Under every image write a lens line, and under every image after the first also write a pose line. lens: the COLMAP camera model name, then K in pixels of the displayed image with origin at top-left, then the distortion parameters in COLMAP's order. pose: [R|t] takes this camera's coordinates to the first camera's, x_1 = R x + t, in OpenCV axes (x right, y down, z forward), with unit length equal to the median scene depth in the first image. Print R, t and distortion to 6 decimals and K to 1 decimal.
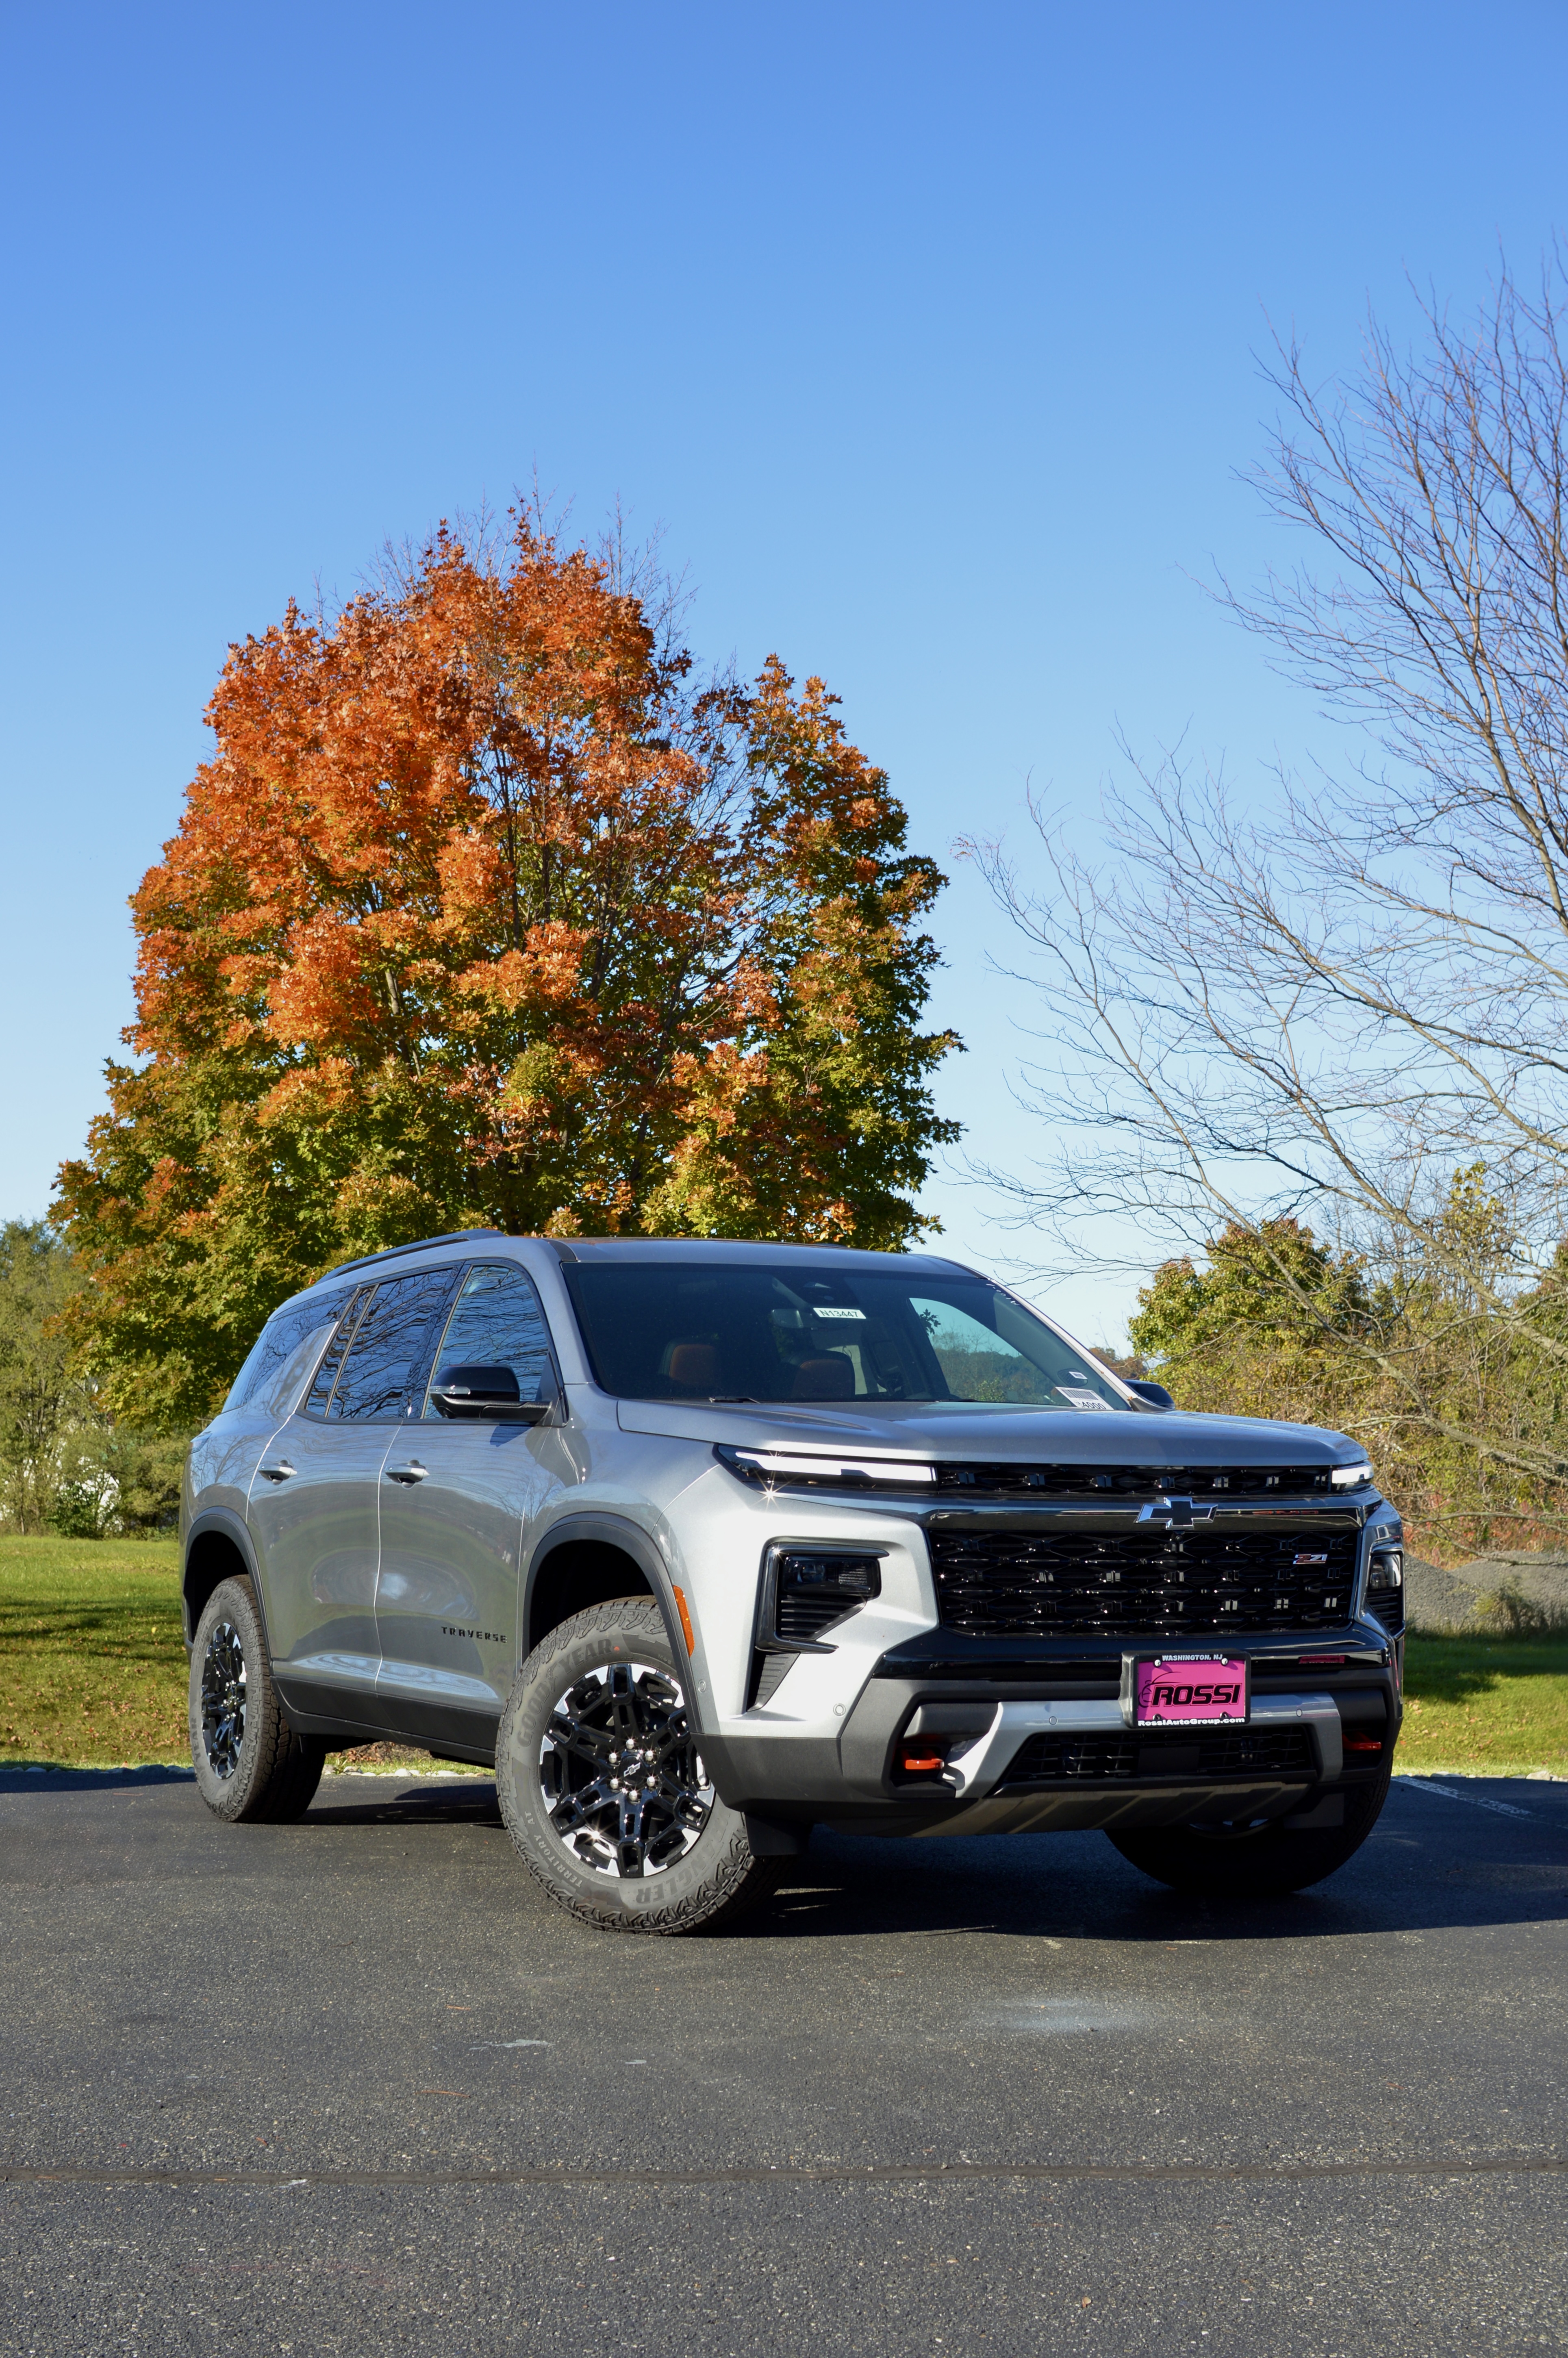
lens RADIAL K [[3174.9, 0, 782.5], [0, 3174.9, 1199.3], [0, 0, 1]] dist [-0.131709, 0.000000]
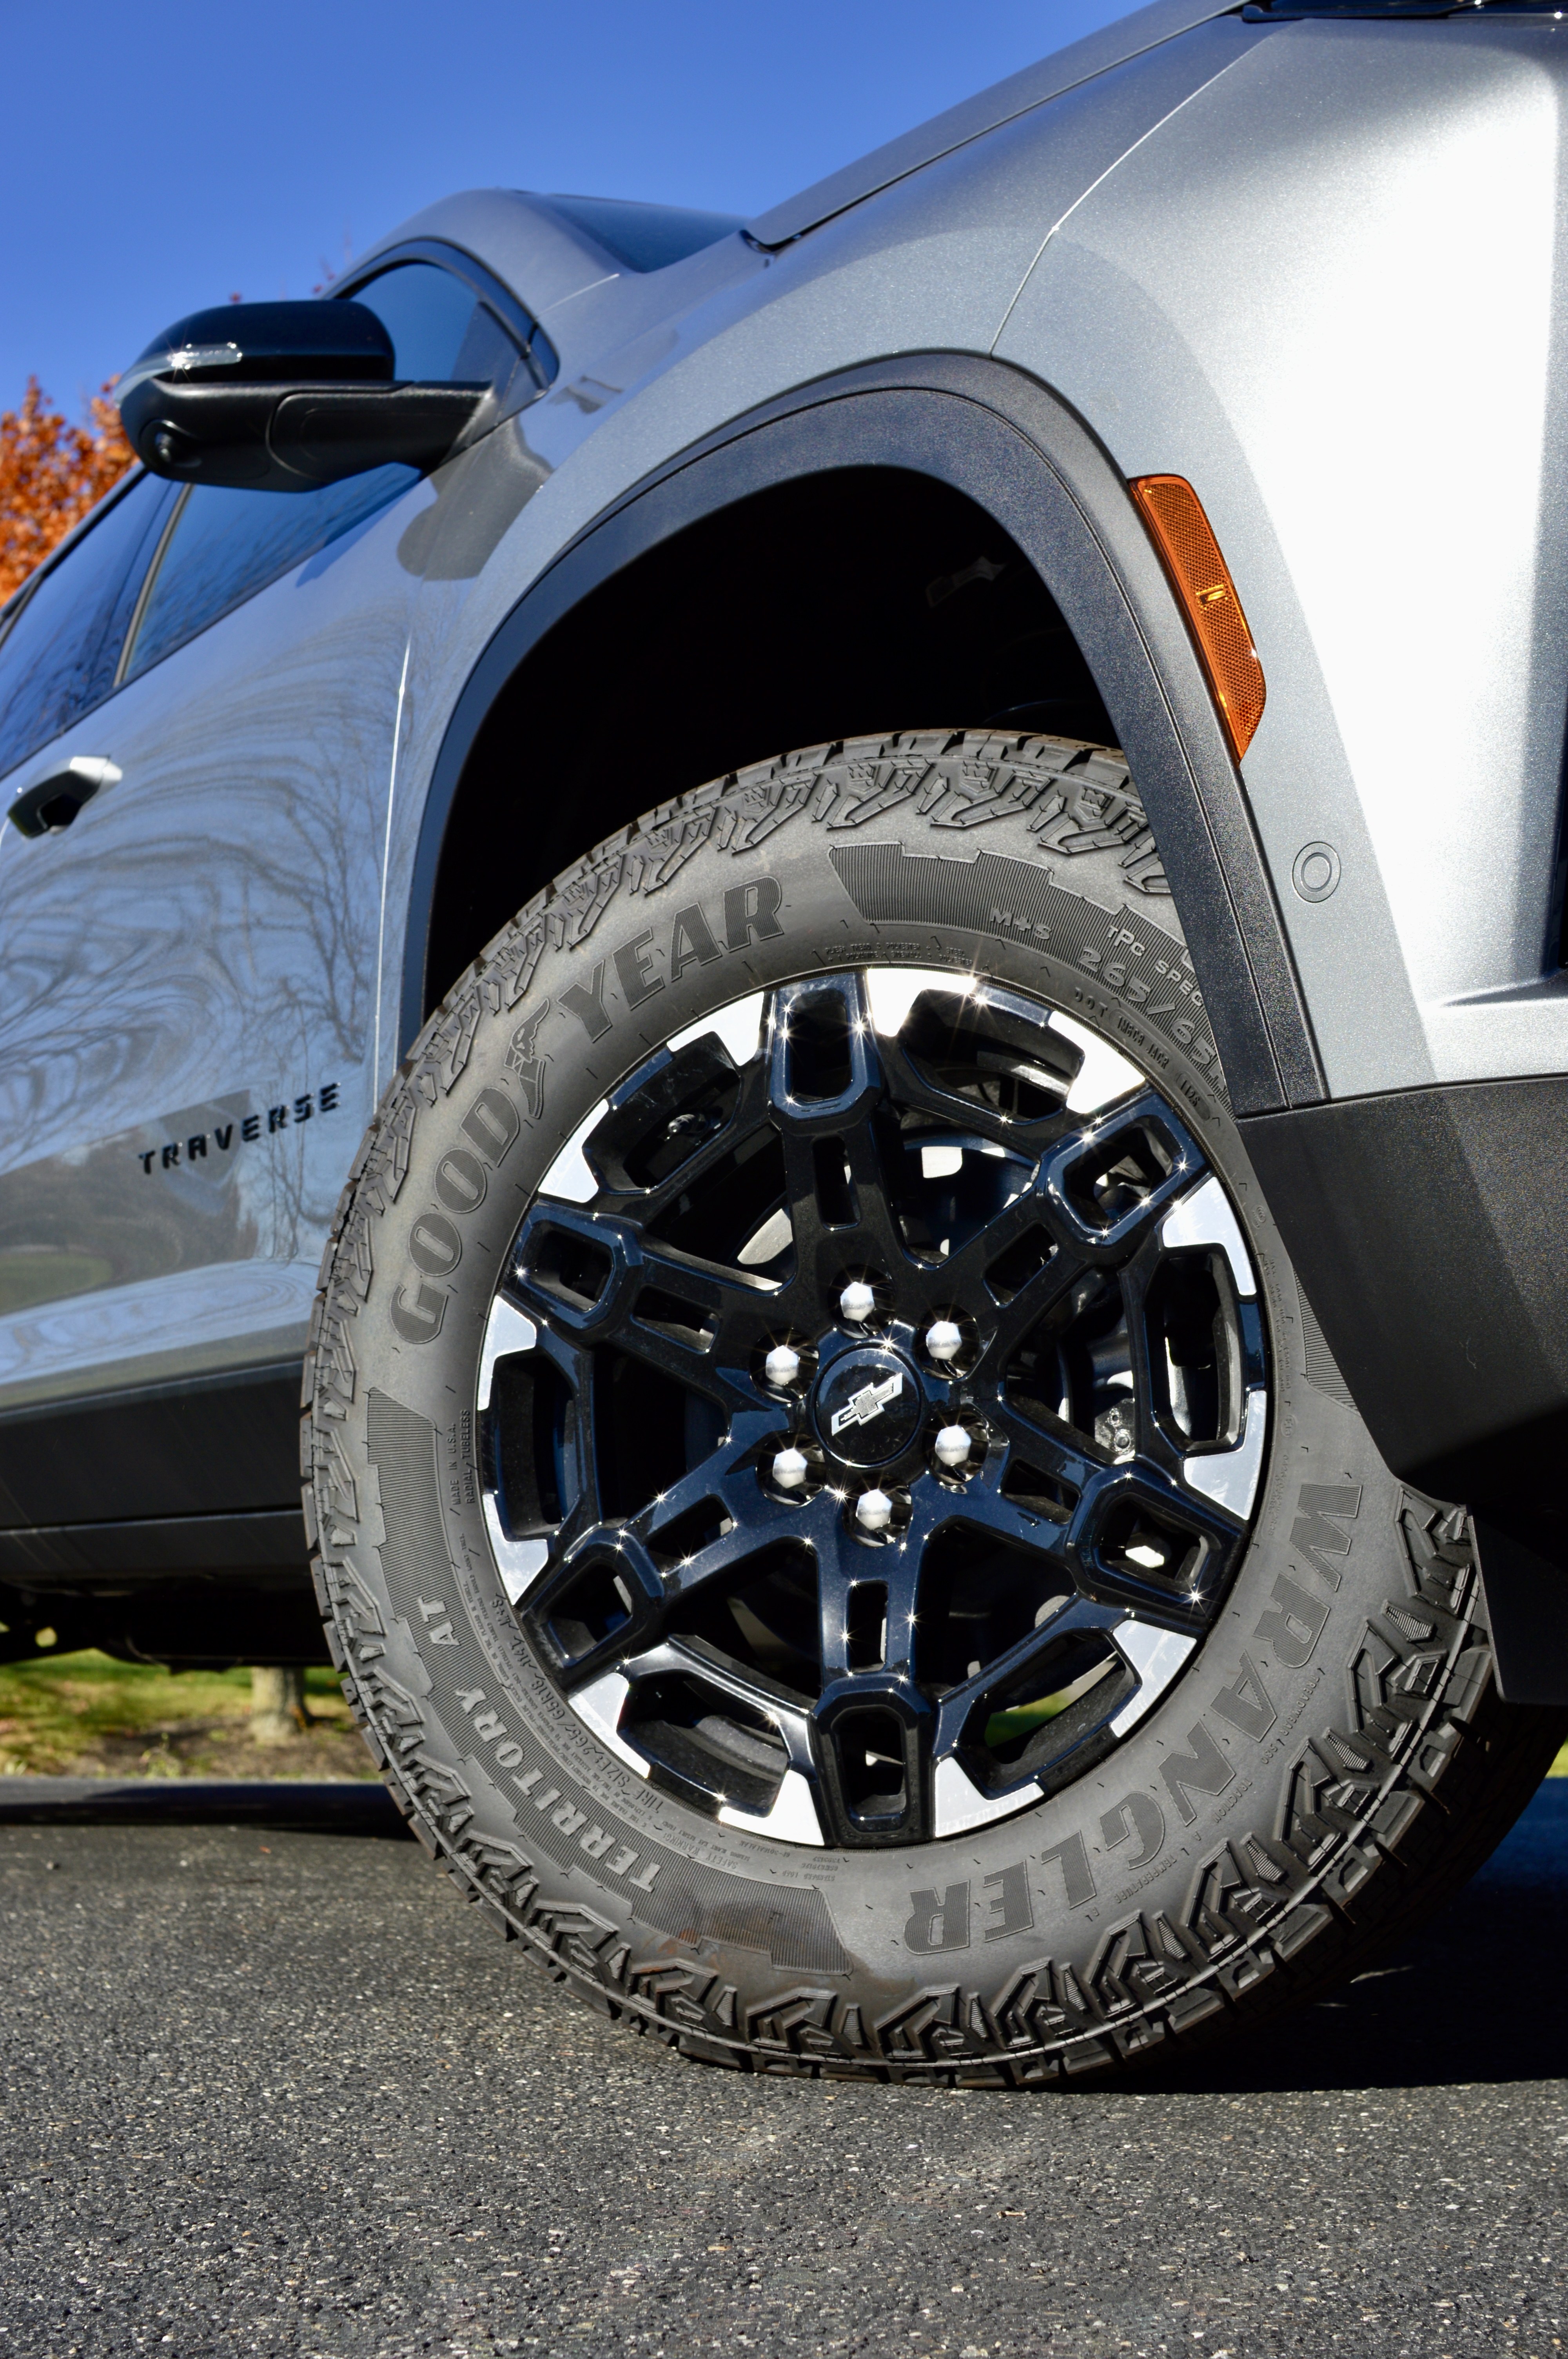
lens RADIAL K [[3175.7, 0, 787.0], [0, 3175.7, 1174.0], [0, 0, 1]] dist [-0.131709, 0.000000]
pose [[0.997470, 0.007807, 0.070653, -0.070244], [-0.004711, 0.999025, -0.043890, 0.170810], [-0.070927, 0.043446, 0.996535, 0.742918]]
